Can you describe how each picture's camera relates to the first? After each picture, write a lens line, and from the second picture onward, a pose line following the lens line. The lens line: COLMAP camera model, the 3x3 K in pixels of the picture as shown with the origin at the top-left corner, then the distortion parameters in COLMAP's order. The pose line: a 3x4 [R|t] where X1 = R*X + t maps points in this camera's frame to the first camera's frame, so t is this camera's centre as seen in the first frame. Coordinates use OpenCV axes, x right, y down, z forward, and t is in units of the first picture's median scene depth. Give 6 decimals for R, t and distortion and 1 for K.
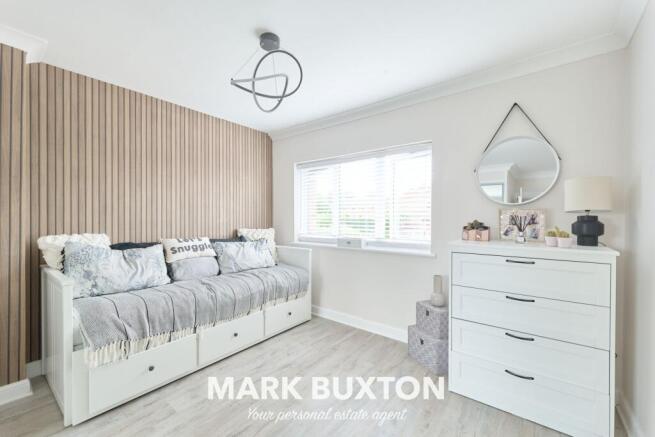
lens RADIAL K [[269.9, 0, 328.4], [0, 269.9, 219.5], [0, 0, 1]] dist [-0.000619, 0.000175]
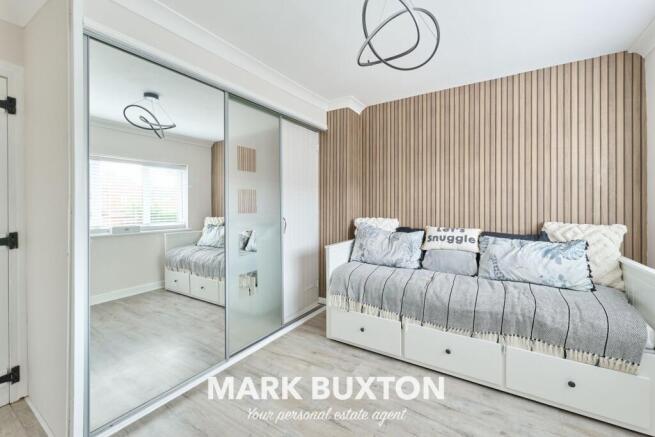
lens RADIAL K [[269.9, 0, 324.2], [0, 269.9, 205.7], [0, 0, 1]] dist [-0.000619, 0.000175]
pose [[0.087723, -0.004074, -0.996137, 0.398853], [-0.003188, 0.999985, -0.004371, -0.001834], [0.996140, 0.003559, 0.087709, 0.524082]]
